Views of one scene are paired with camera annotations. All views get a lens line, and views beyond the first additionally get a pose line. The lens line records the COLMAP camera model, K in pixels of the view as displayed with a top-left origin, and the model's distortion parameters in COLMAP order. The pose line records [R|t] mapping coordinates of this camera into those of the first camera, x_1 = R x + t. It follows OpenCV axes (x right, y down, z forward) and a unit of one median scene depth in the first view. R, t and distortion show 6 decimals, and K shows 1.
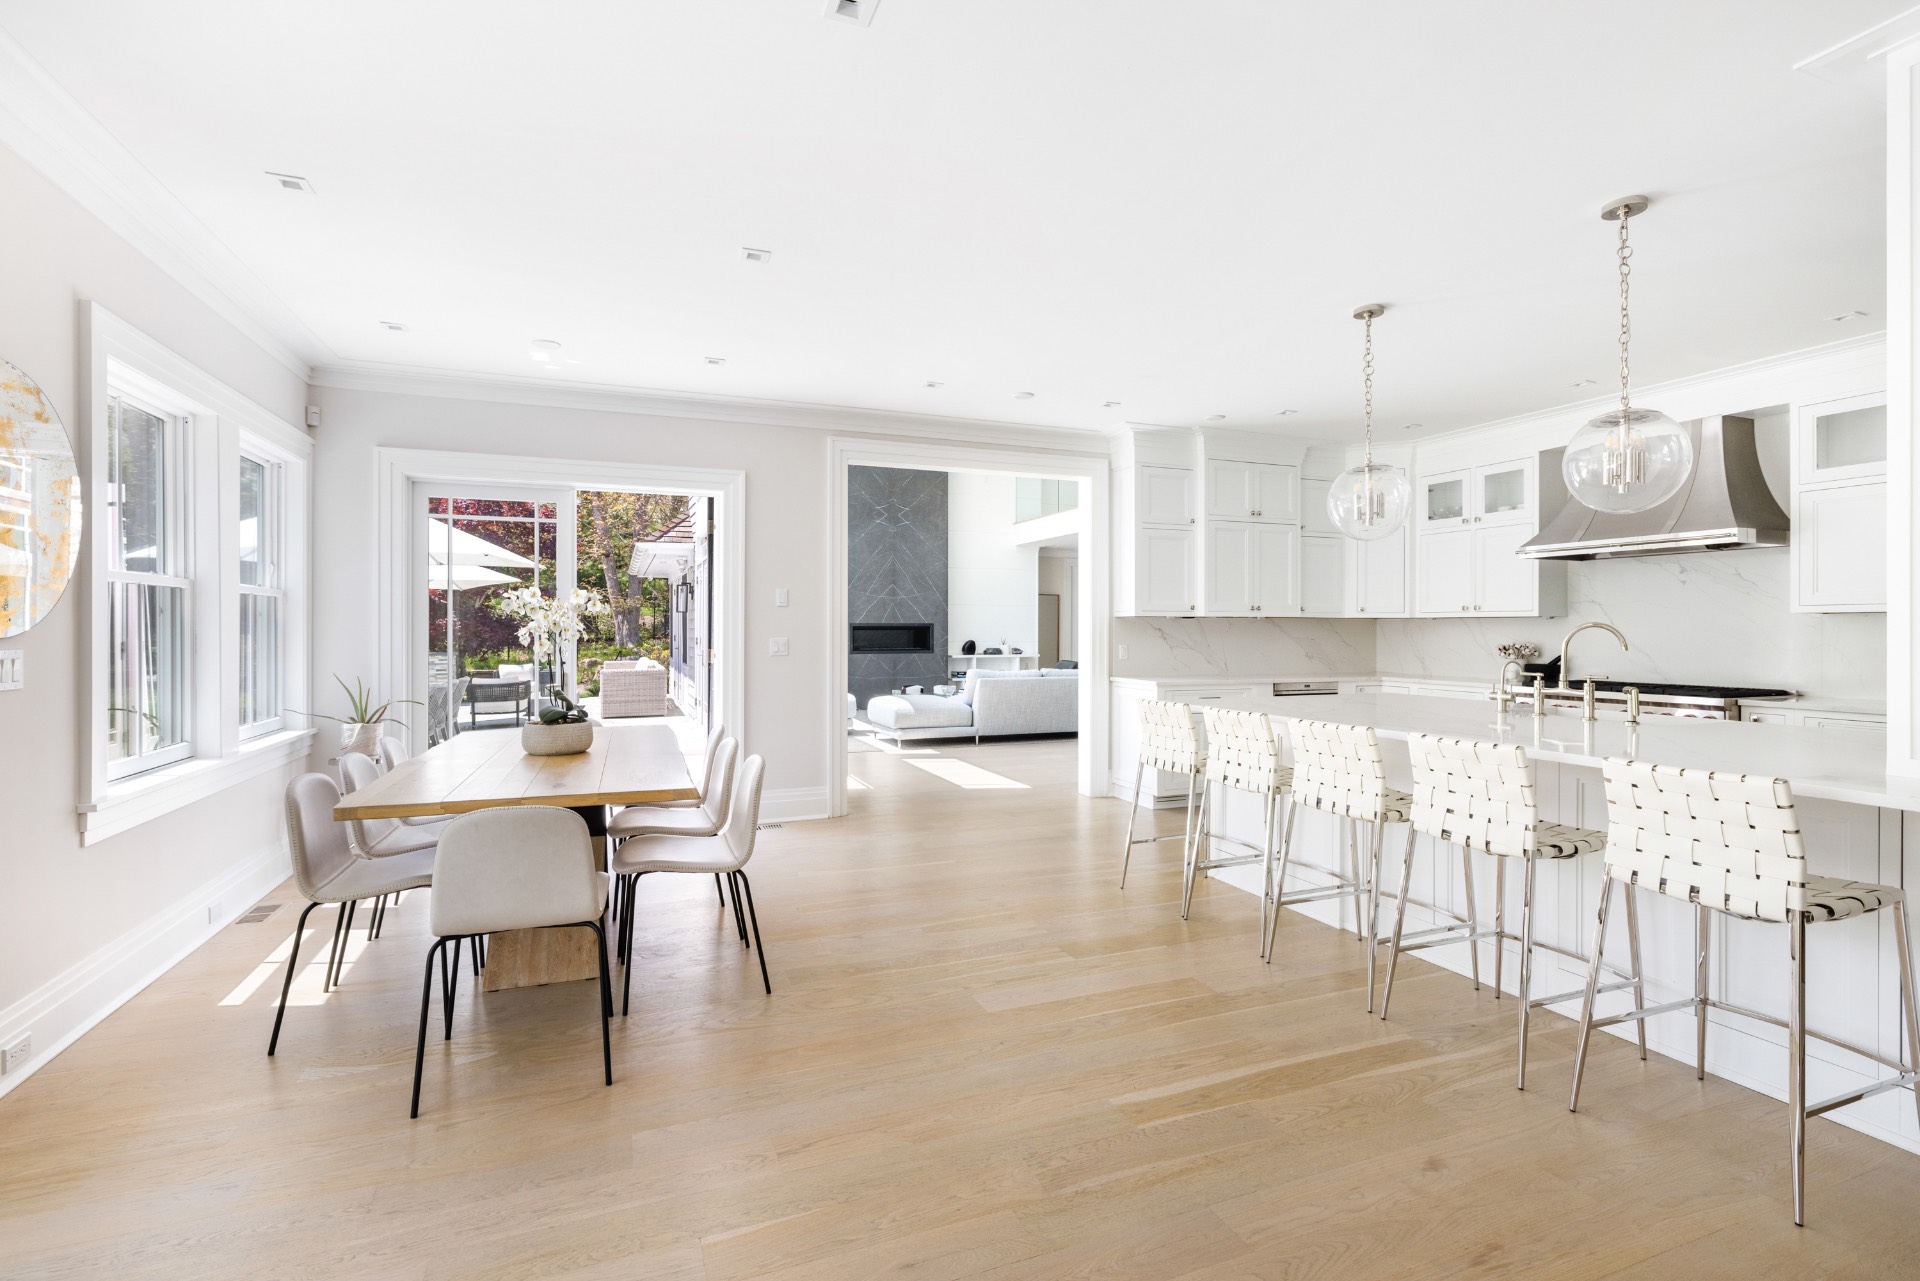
lens RADIAL K [[883.1, 0, 956.3], [0, 883.1, 628.7], [0, 0, 1]] dist [-0.003469, 0.001037]
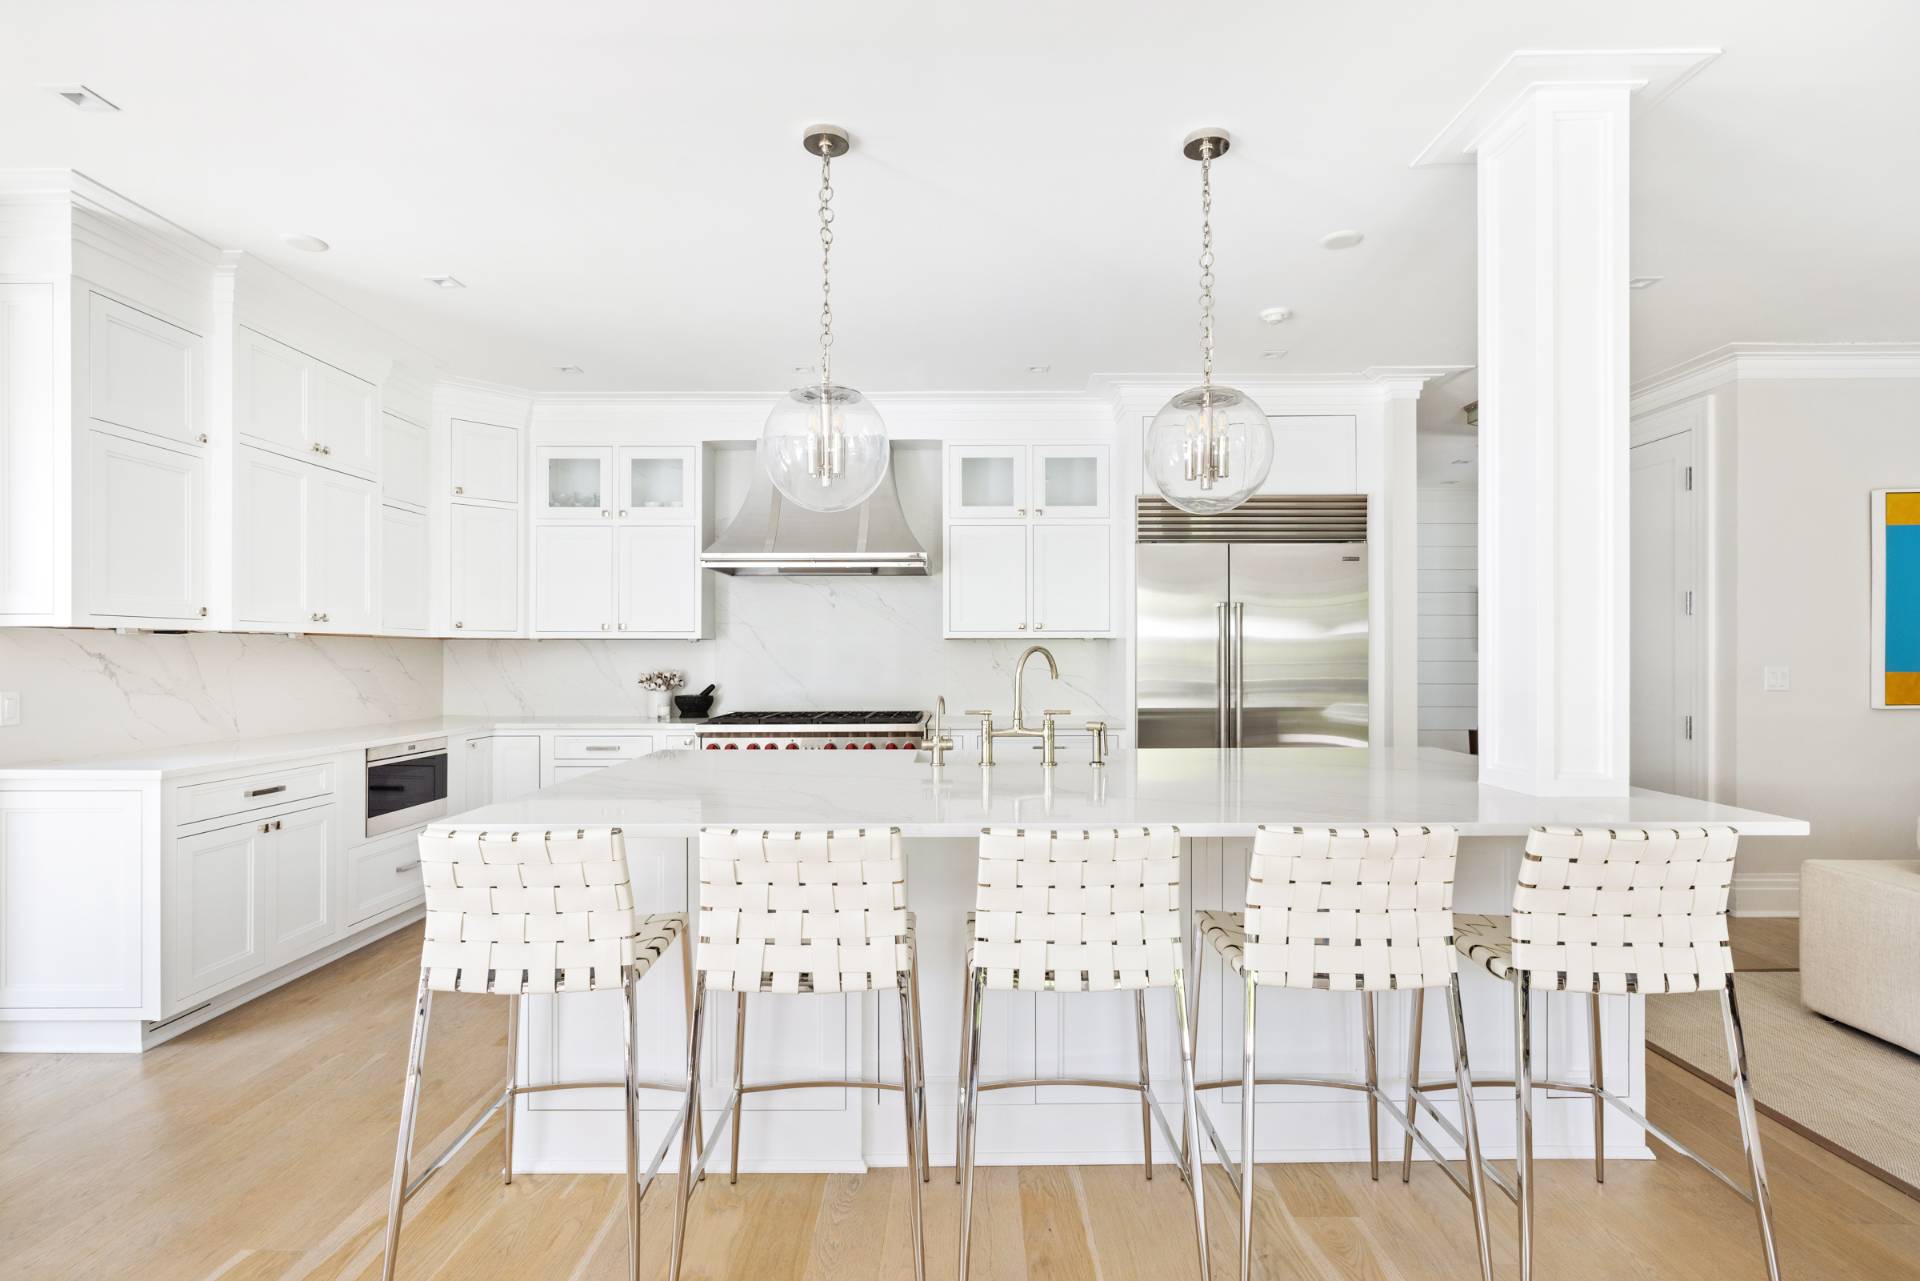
lens RADIAL K [[930.7, 0, 961.9], [0, 930.7, 647.9], [0, 0, 1]] dist [-0.001860, 0.000153]
pose [[0.370614, 0.003673, 0.928780, -0.067044], [0.001119, 0.999990, -0.004401, -0.000751], [-0.928786, 0.002671, 0.370606, 0.445801]]
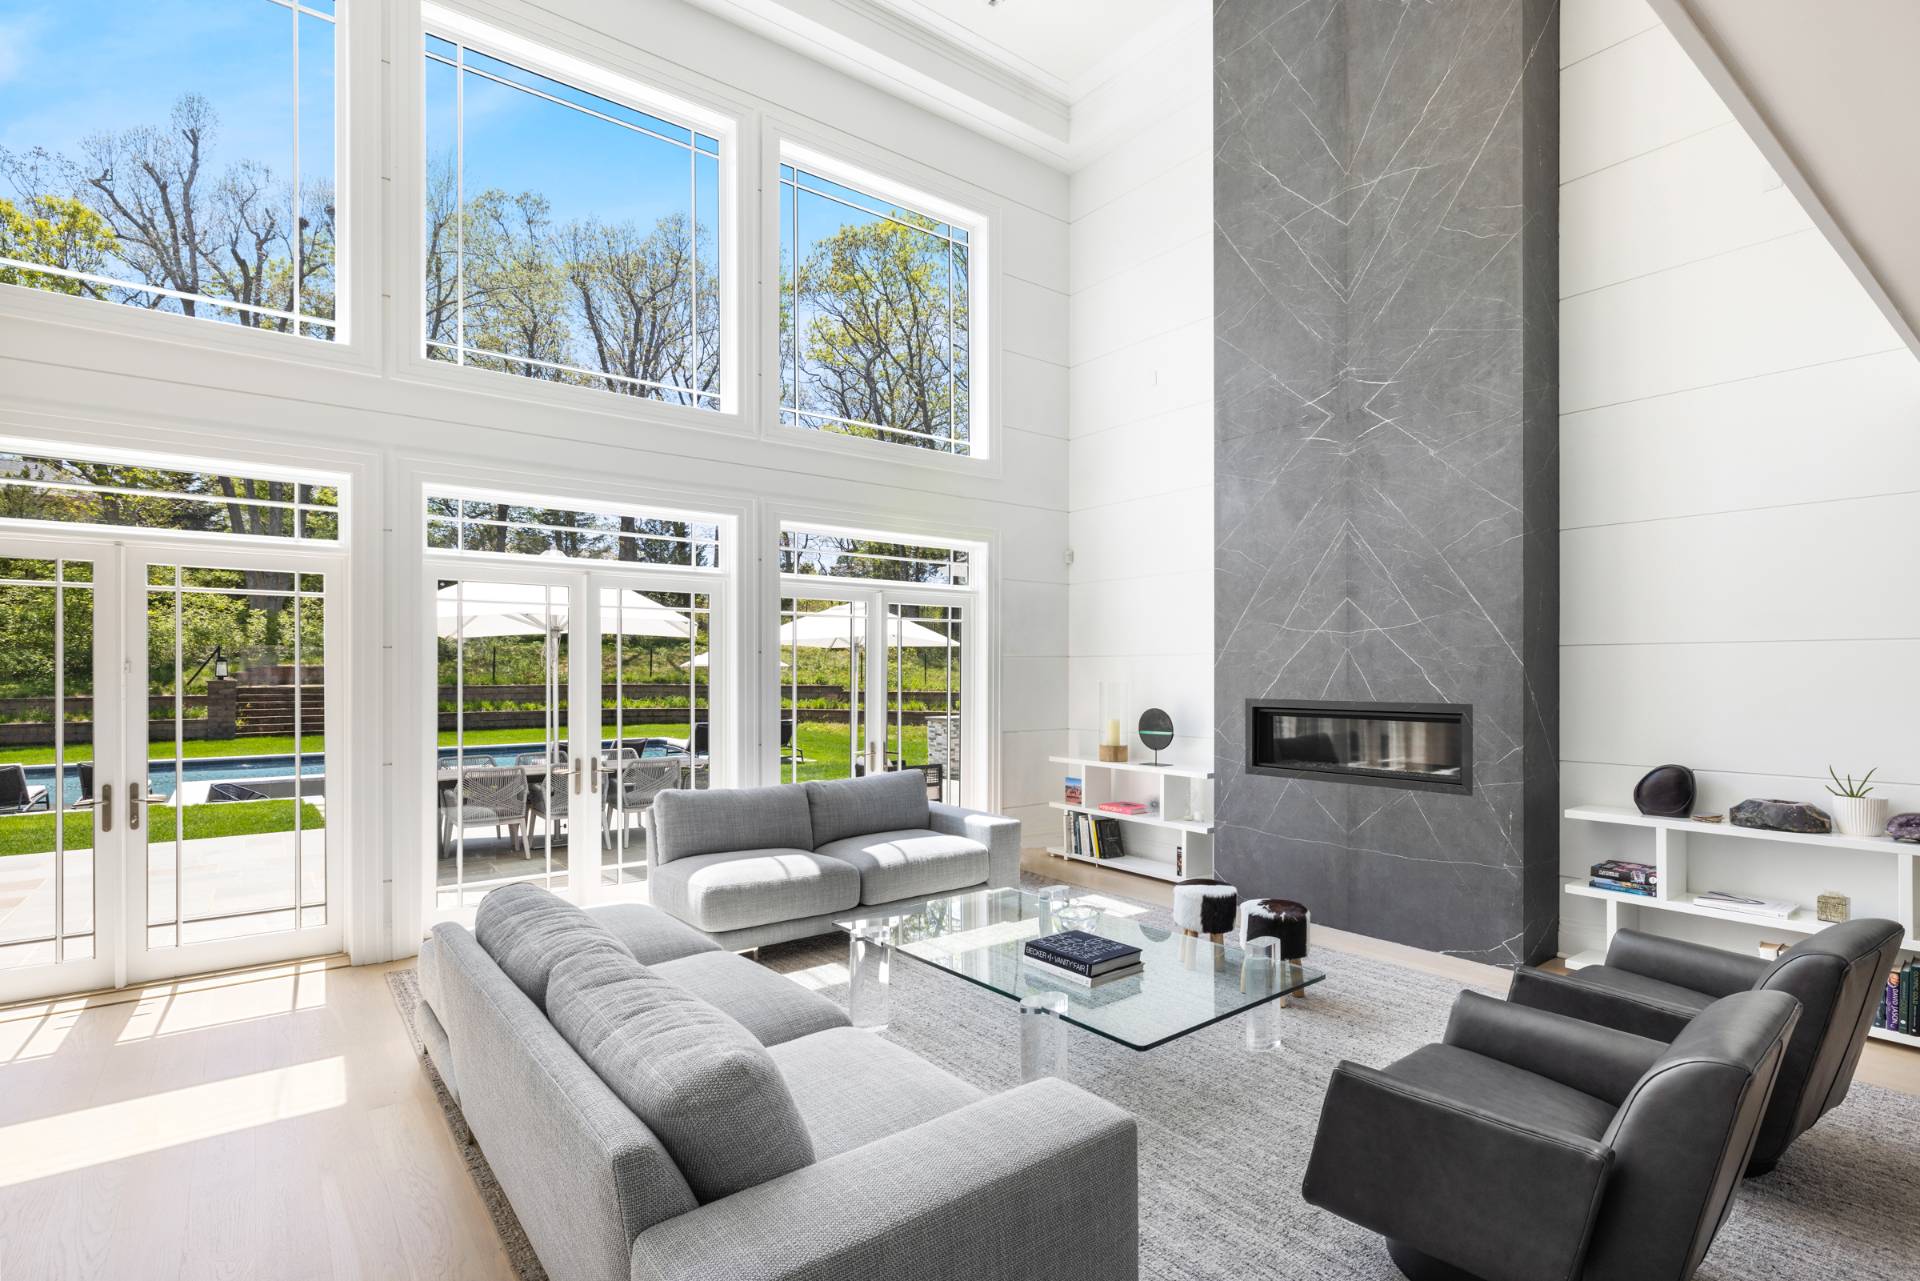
lens RADIAL K [[900.5, 0, 958.5], [0, 900.5, 668.8], [0, 0, 1]] dist [-0.003569, -0.000062]
pose [[0.282883, -0.002264, -0.959152, 0.562614], [0.003131, 0.999994, -0.001437, -0.045761], [0.959149, -0.002597, 0.282889, 1.683562]]
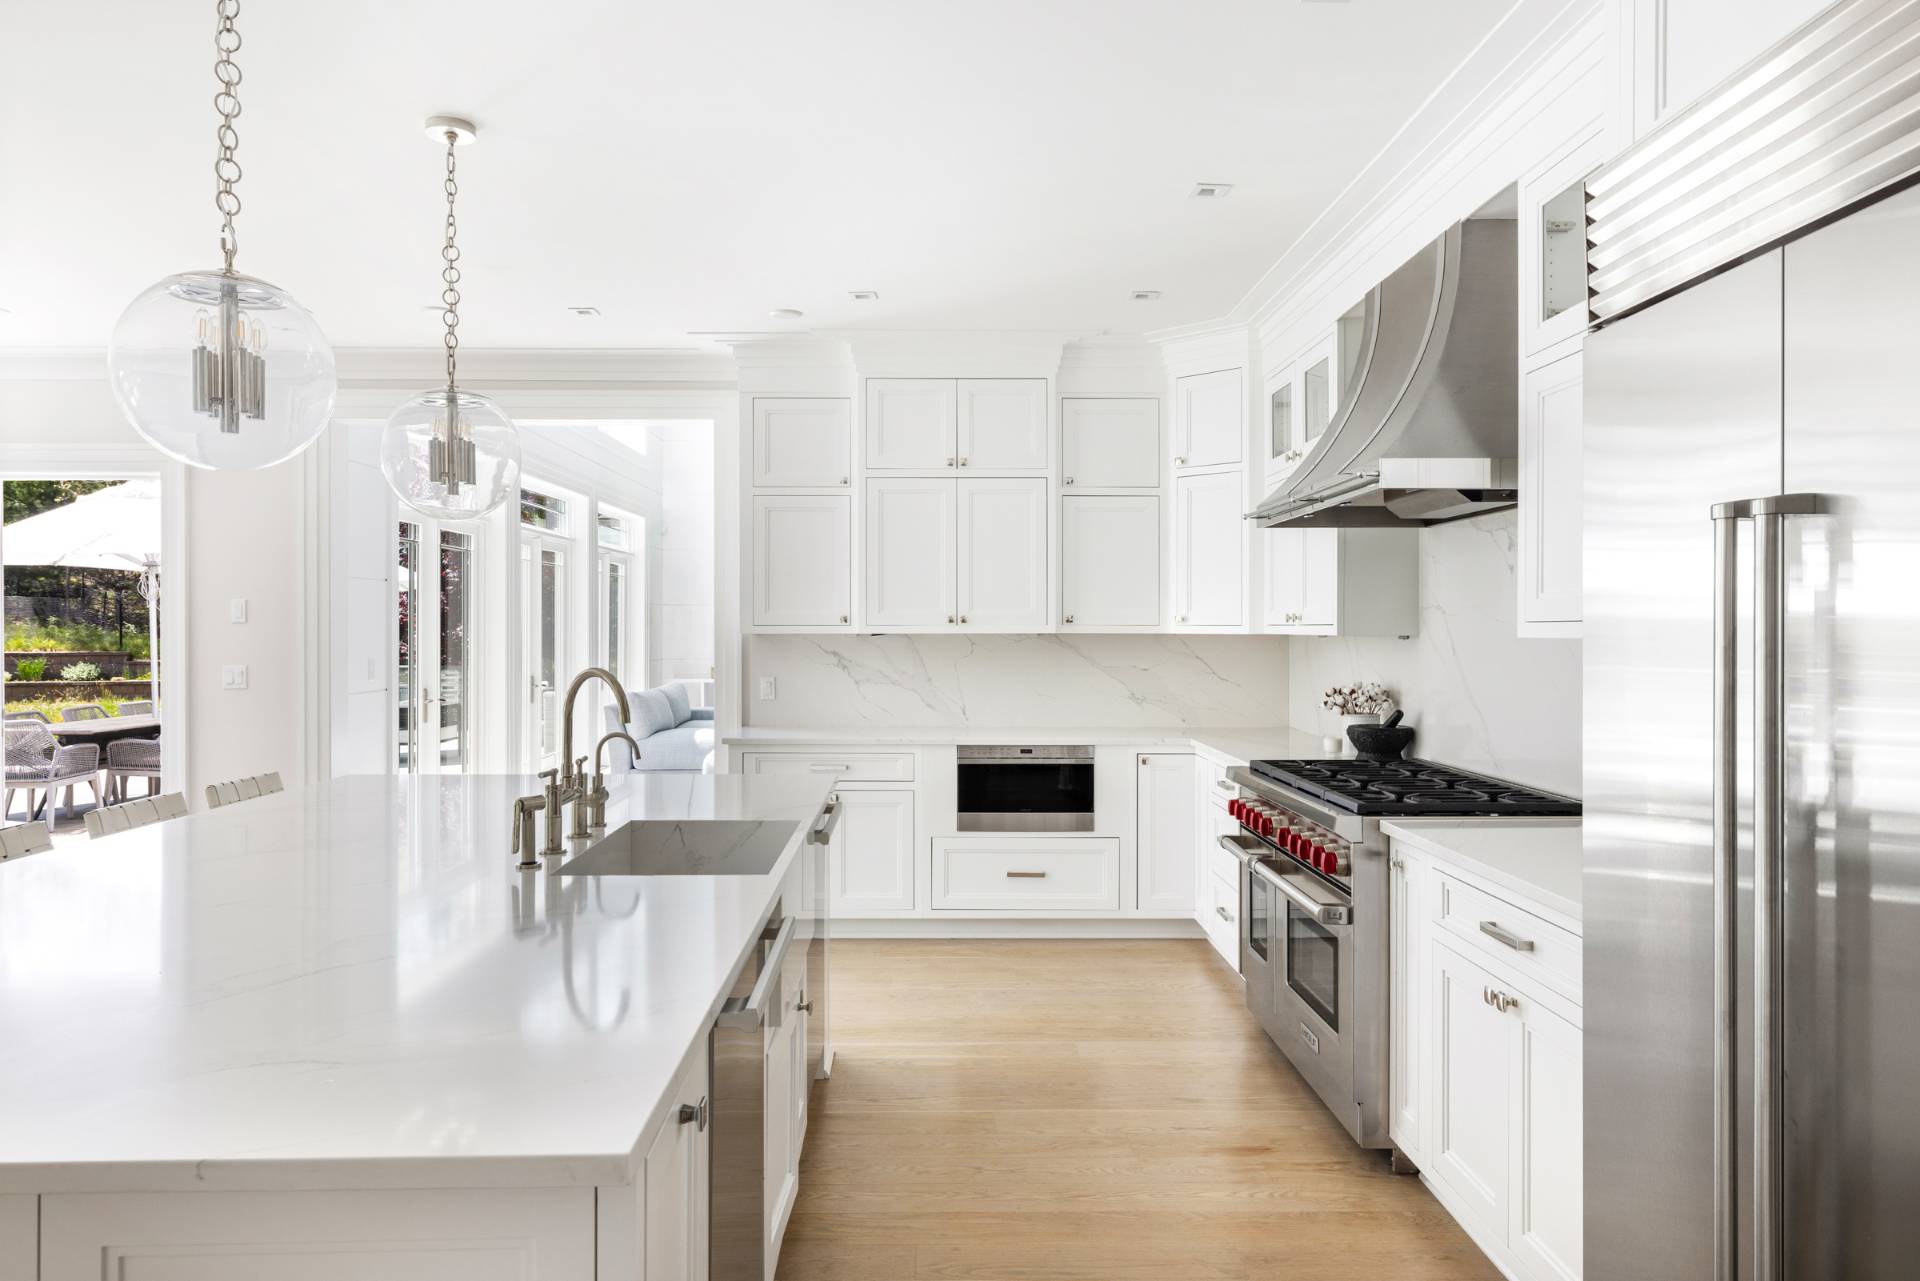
lens RADIAL K [[1242.0, 0, 959.7], [0, 1242.0, 636.1], [0, 0, 1]] dist [-0.000002, 0.000025]
pose [[0.937053, 0.000411, -0.349188, 0.709972], [0.001517, 0.999985, 0.005249, -0.018065], [0.349185, -0.005449, 0.937038, 0.227768]]
